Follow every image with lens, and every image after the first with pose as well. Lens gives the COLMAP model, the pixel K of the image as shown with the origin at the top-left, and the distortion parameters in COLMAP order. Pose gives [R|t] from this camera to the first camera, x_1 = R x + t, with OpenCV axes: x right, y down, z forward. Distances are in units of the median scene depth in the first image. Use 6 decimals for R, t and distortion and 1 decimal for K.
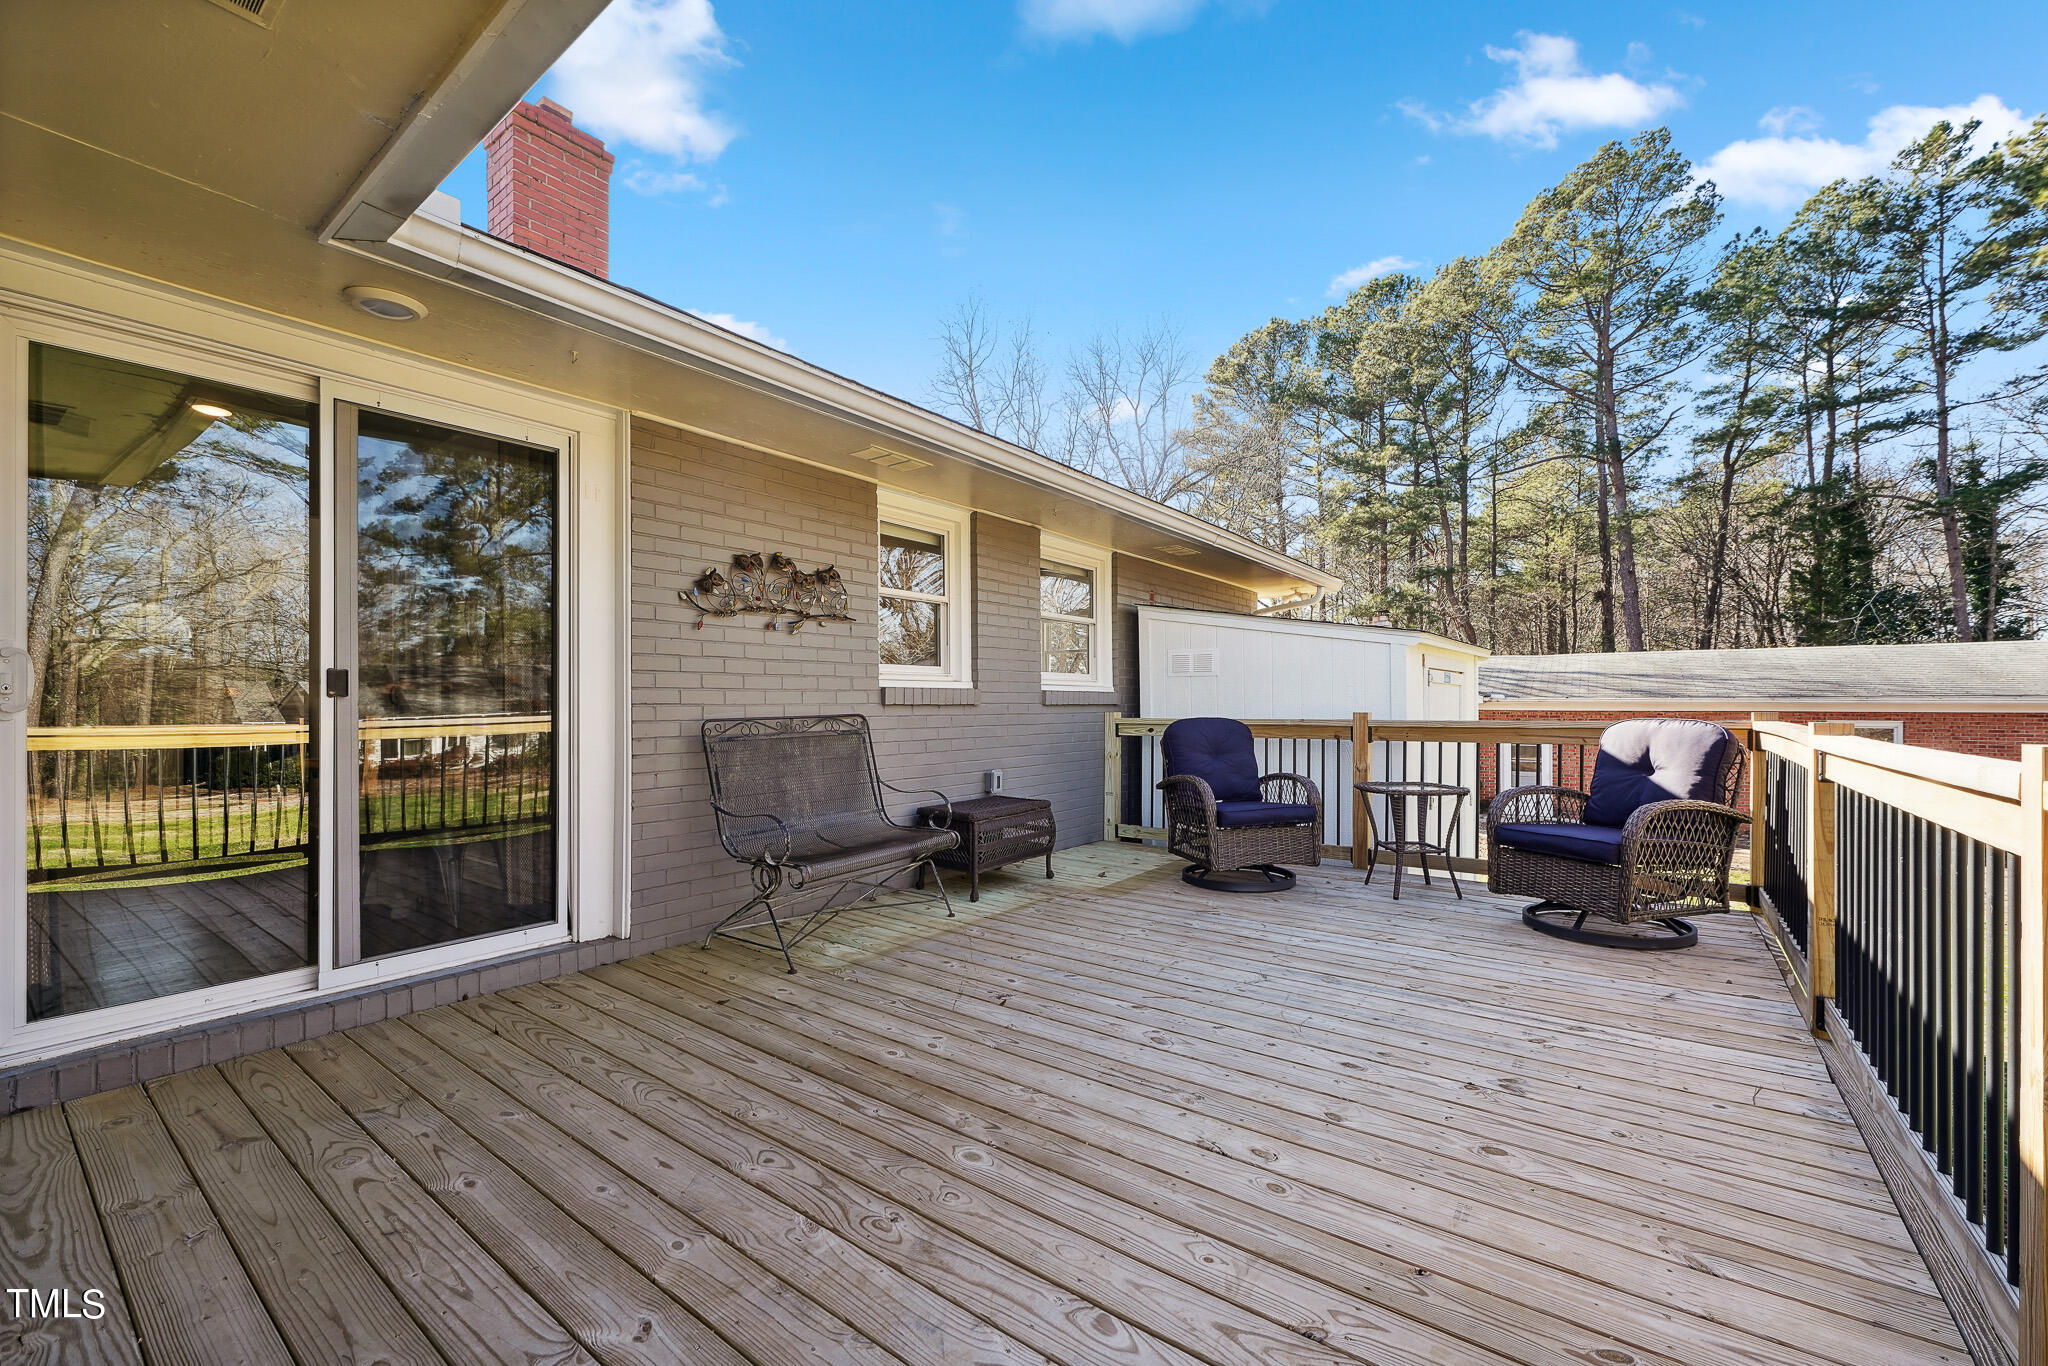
lens RADIAL K [[829.5, 0, 1015.8], [0, 829.5, 710.9], [0, 0, 1]] dist [-0.001995, 0.000405]
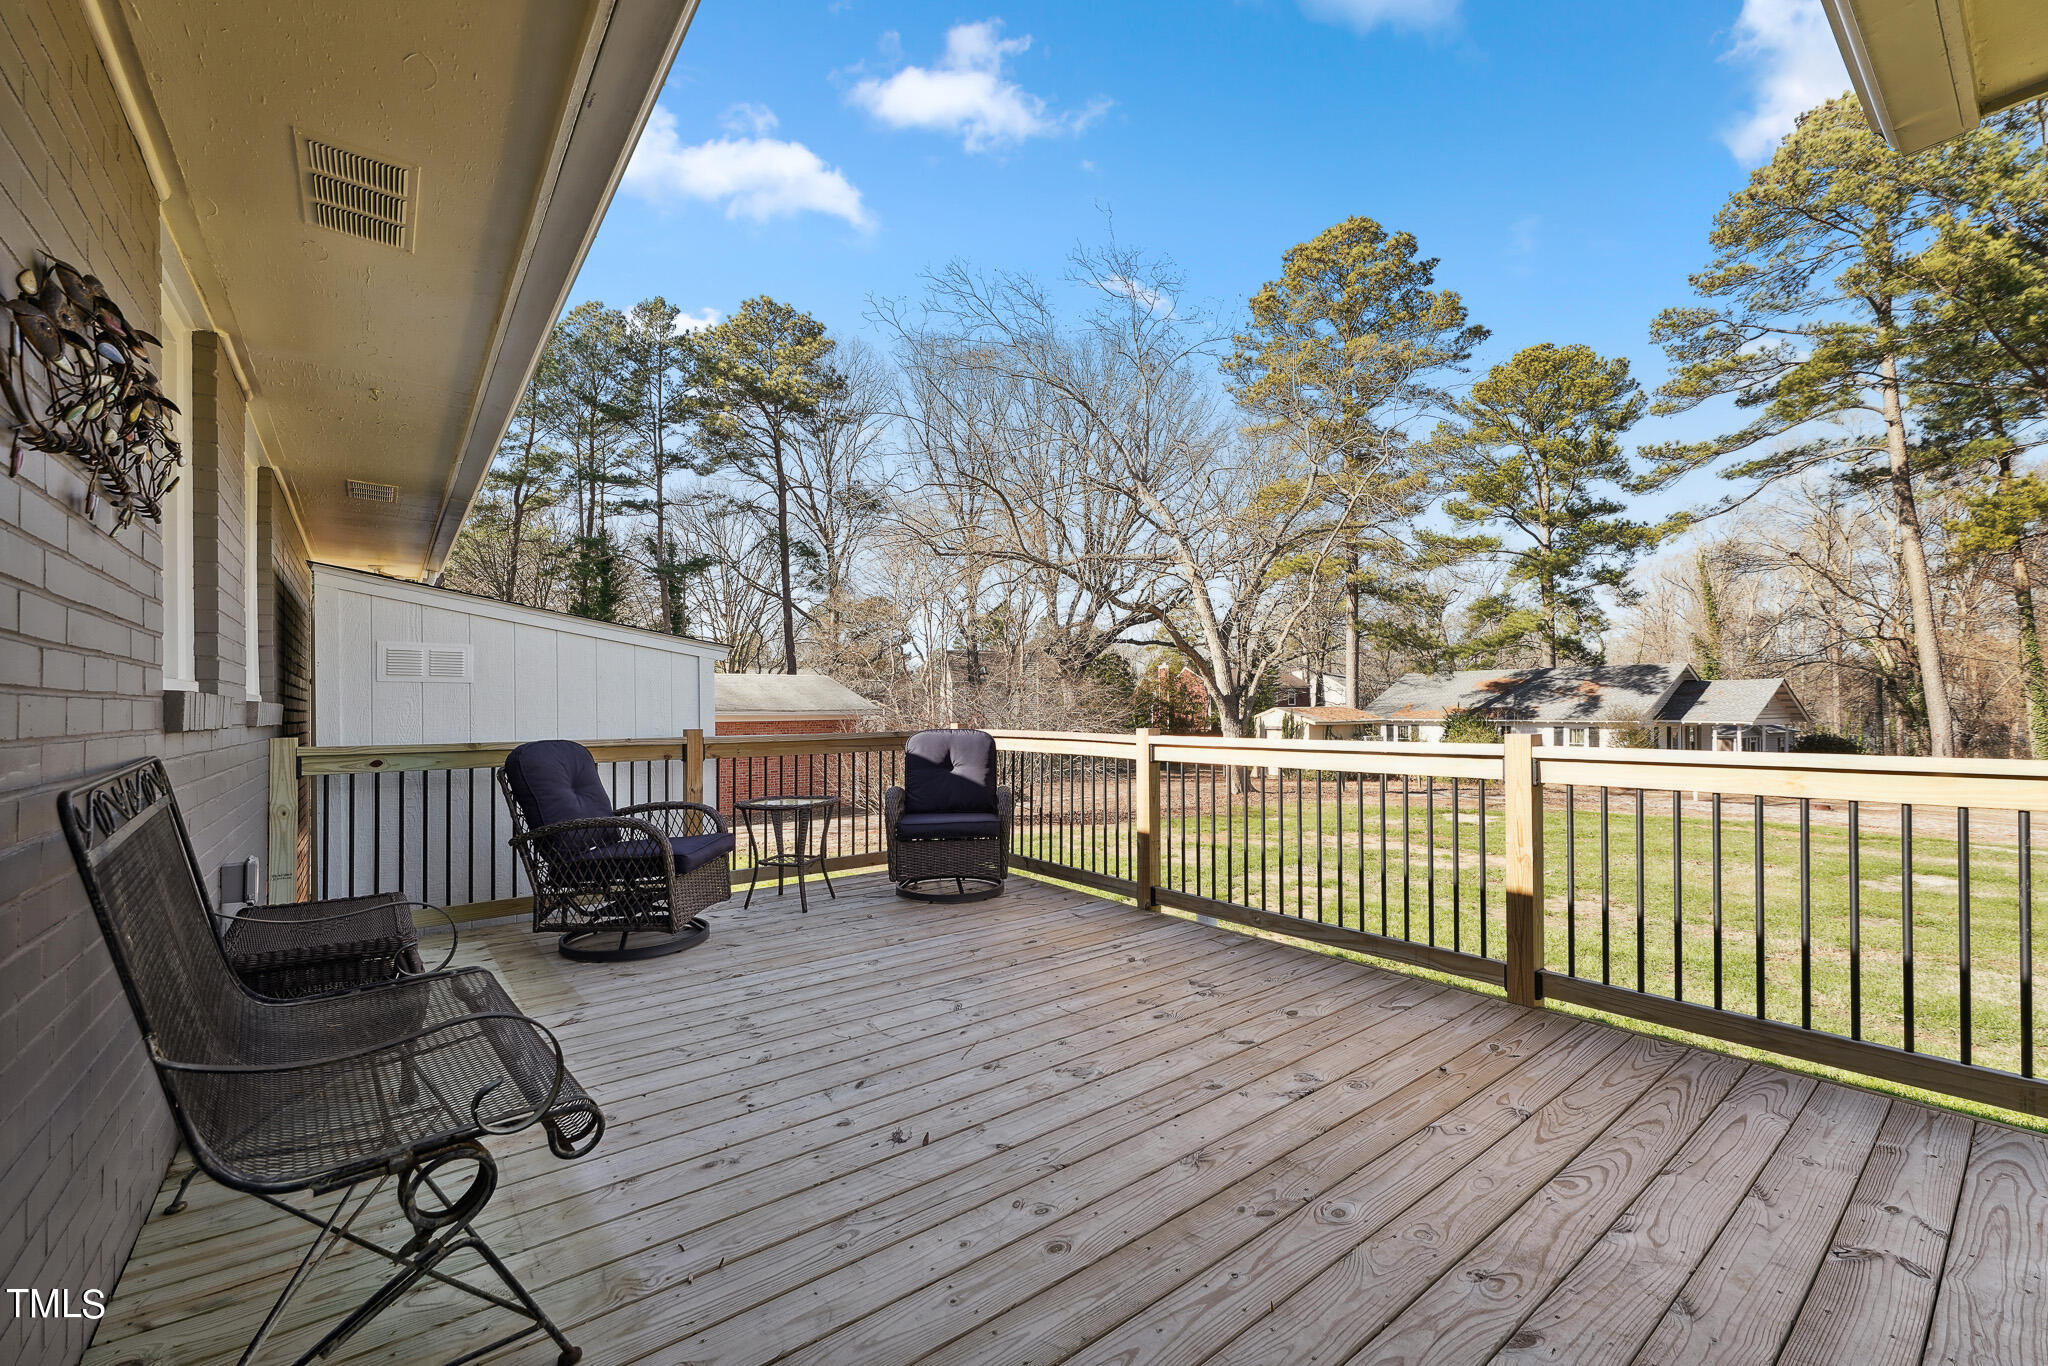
lens RADIAL K [[829.5, 0, 1015.8], [0, 829.5, 710.9], [0, 0, 1]] dist [-0.001995, 0.000405]
pose [[0.259512, 0.000356, 0.965740, -0.499990], [0.014442, 0.999887, -0.004249, -0.012145], [-0.965632, 0.015050, 0.259477, 0.531101]]
